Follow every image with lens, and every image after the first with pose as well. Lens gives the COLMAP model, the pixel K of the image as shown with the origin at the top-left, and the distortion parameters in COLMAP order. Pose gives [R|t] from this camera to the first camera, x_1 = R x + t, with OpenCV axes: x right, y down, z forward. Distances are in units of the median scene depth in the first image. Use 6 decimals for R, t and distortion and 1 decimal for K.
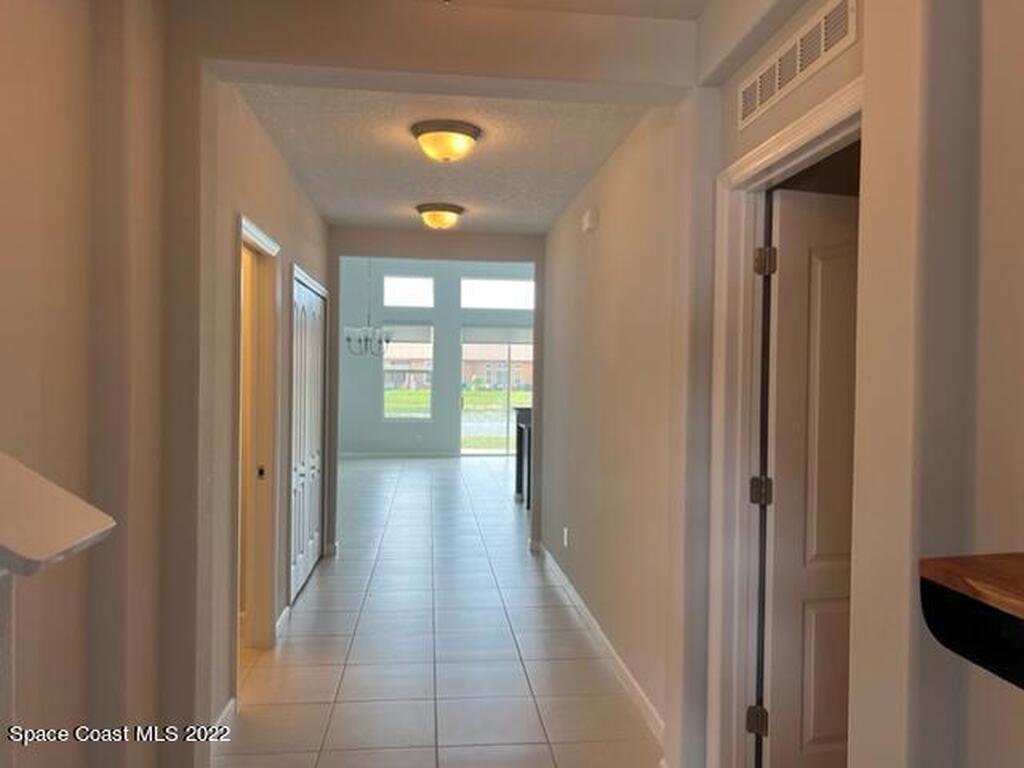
lens RADIAL K [[768.6, 0, 514.3], [0, 768.6, 386.8], [0, 0, 1]] dist [0.064472, -0.069075]
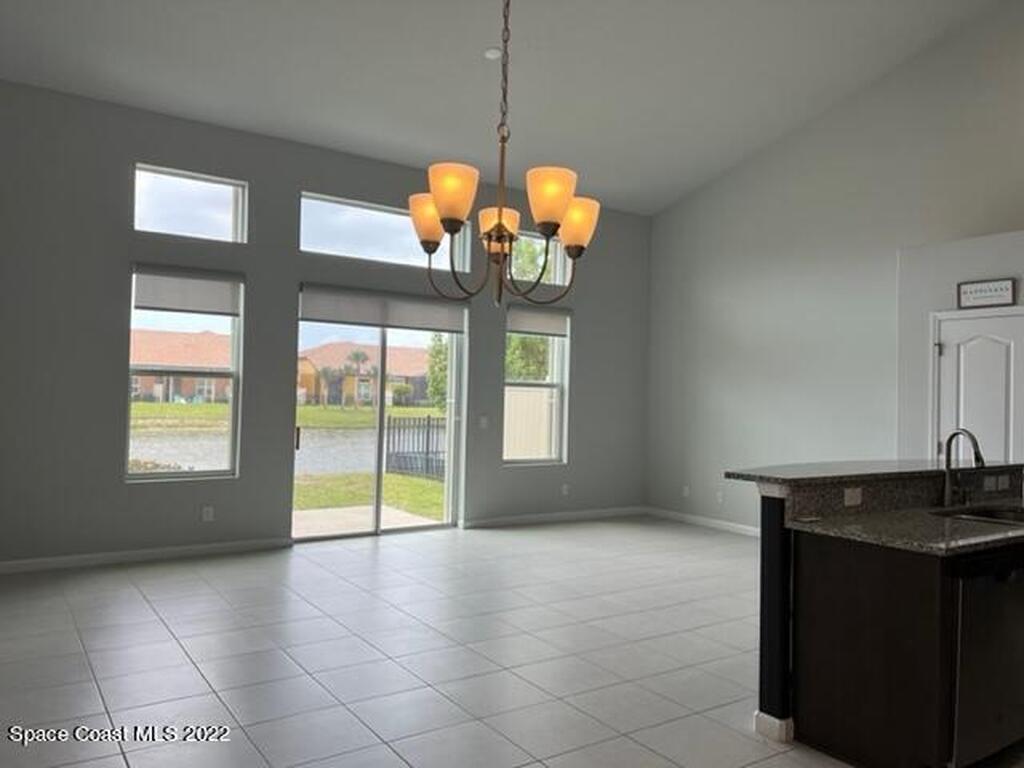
lens RADIAL K [[768.6, 0, 508.6], [0, 768.6, 379.3], [0, 0, 1]] dist [0.064472, -0.069075]
pose [[0.885824, 0.018693, 0.463644, -0.182423], [-0.007963, 0.999654, -0.025088, -0.006125], [-0.463952, 0.018531, 0.885666, 0.483081]]
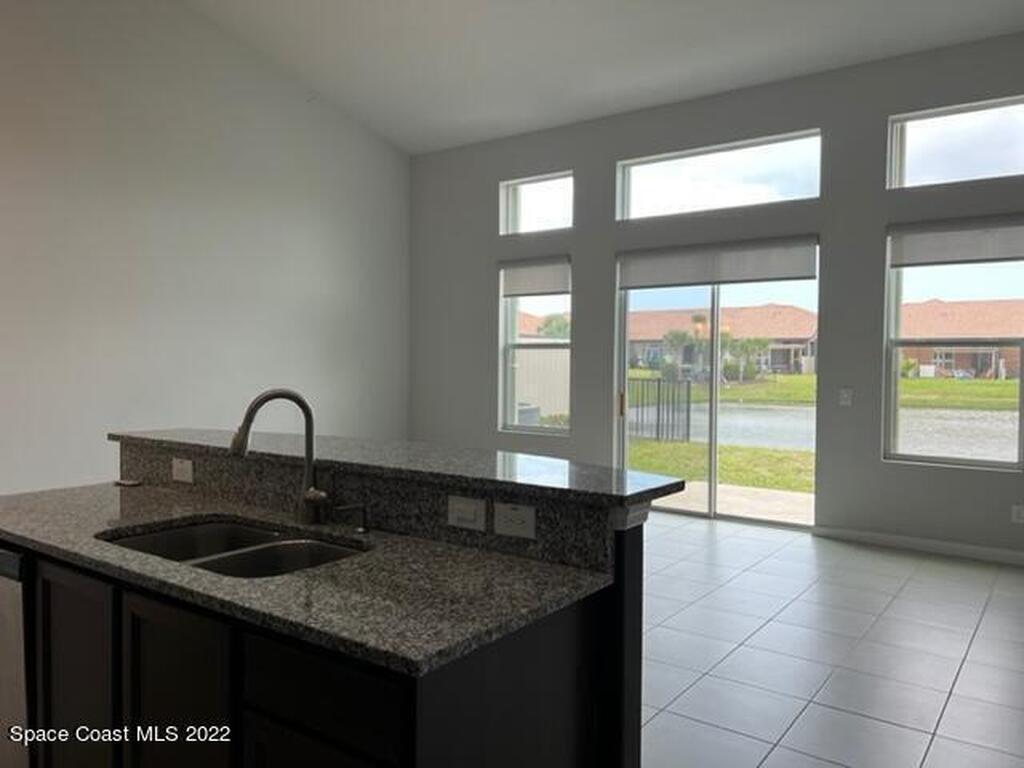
lens RADIAL K [[768.6, 0, 506.6], [0, 768.6, 387.3], [0, 0, 1]] dist [0.064472, -0.069075]
pose [[0.720689, 0.016673, -0.693058, 0.237398], [-0.004794, 0.999807, 0.019068, -0.000637], [0.693242, -0.010420, 0.720630, 0.570414]]
